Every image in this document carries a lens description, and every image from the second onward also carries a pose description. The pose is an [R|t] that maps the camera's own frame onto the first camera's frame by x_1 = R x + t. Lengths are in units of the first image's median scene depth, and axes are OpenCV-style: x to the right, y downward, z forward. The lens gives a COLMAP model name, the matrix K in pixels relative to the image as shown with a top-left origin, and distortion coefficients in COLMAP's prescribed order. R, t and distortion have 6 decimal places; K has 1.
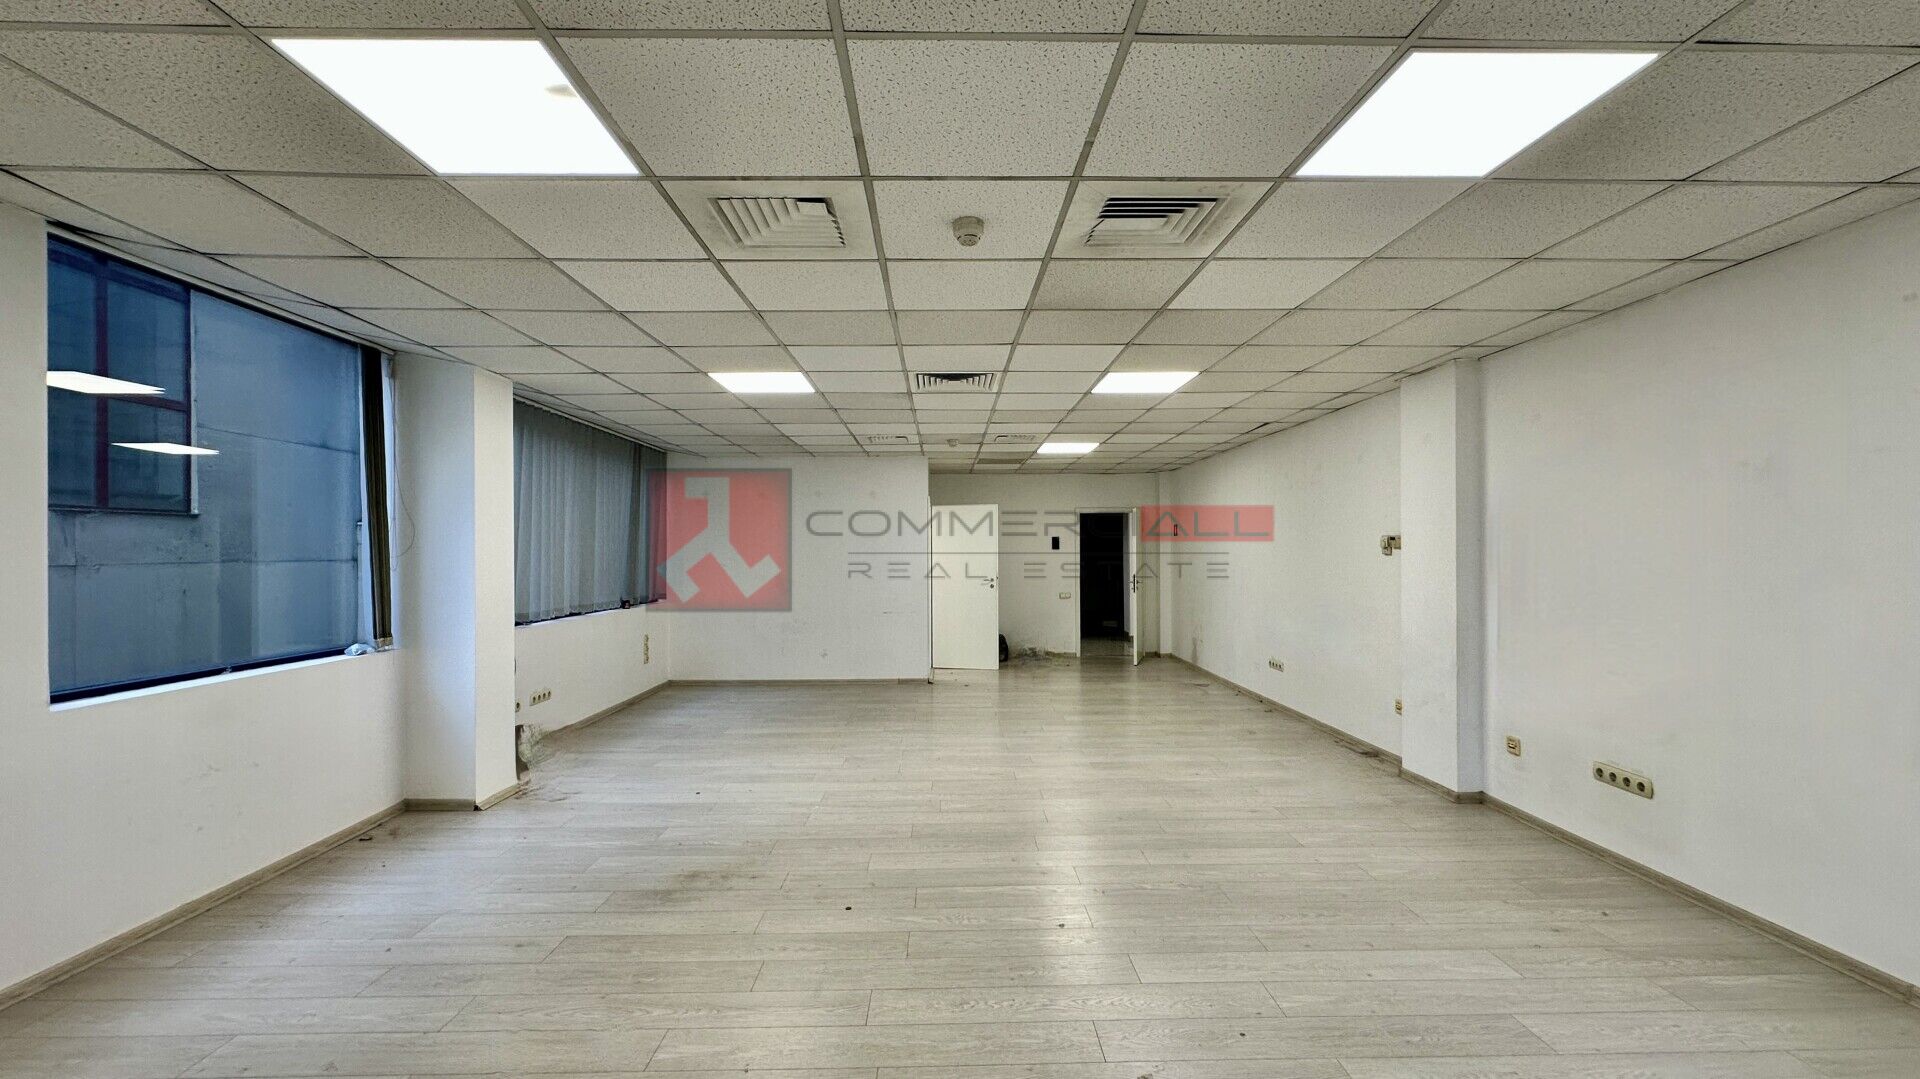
lens RADIAL K [[776.3, 0, 976.7], [0, 776.3, 550.5], [0, 0, 1]] dist [-0.000374, -0.000332]
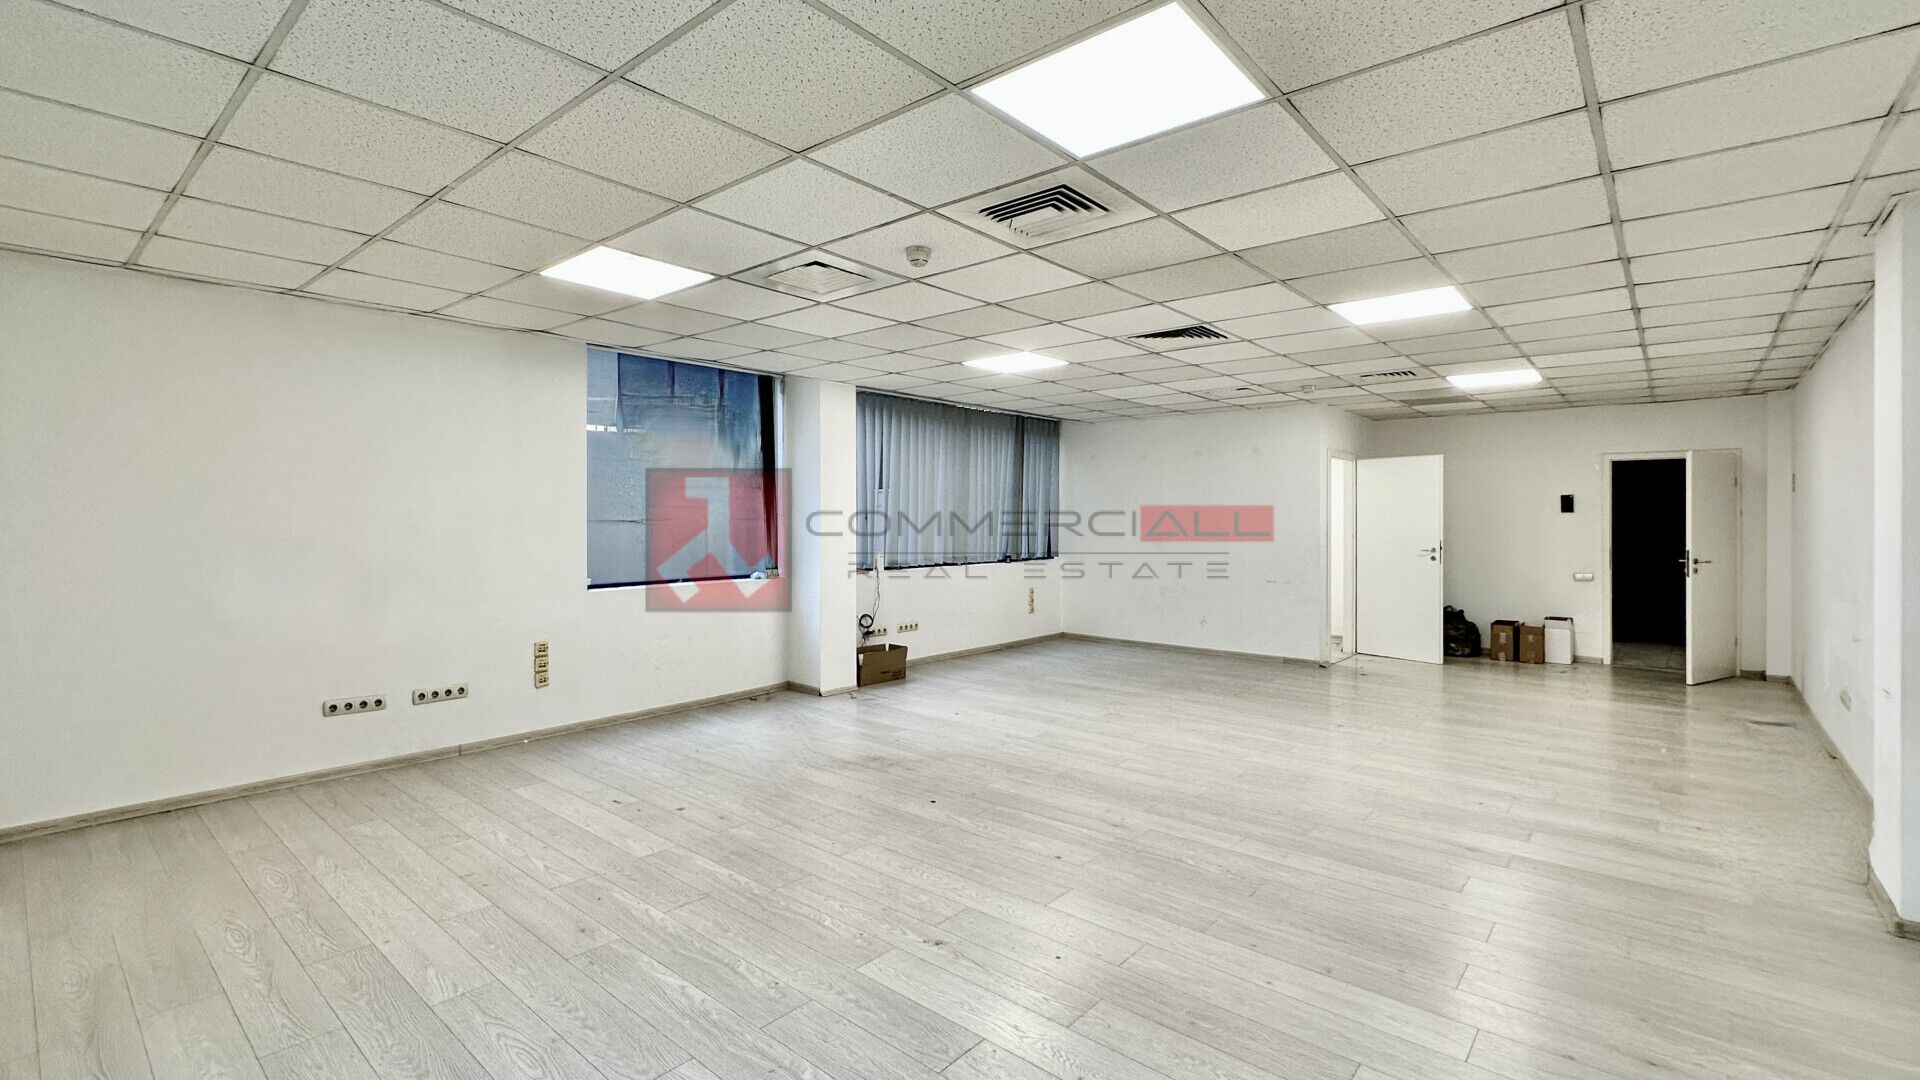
lens RADIAL K [[851.3, 0, 908.5], [0, 851.3, 535.0], [0, 0, 1]] dist [-0.004284, 0.000091]
pose [[0.722291, 0.022104, -0.691236, 0.516661], [-0.003150, 0.999584, 0.028673, -0.002618], [0.691582, -0.018532, 0.722060, -0.000457]]
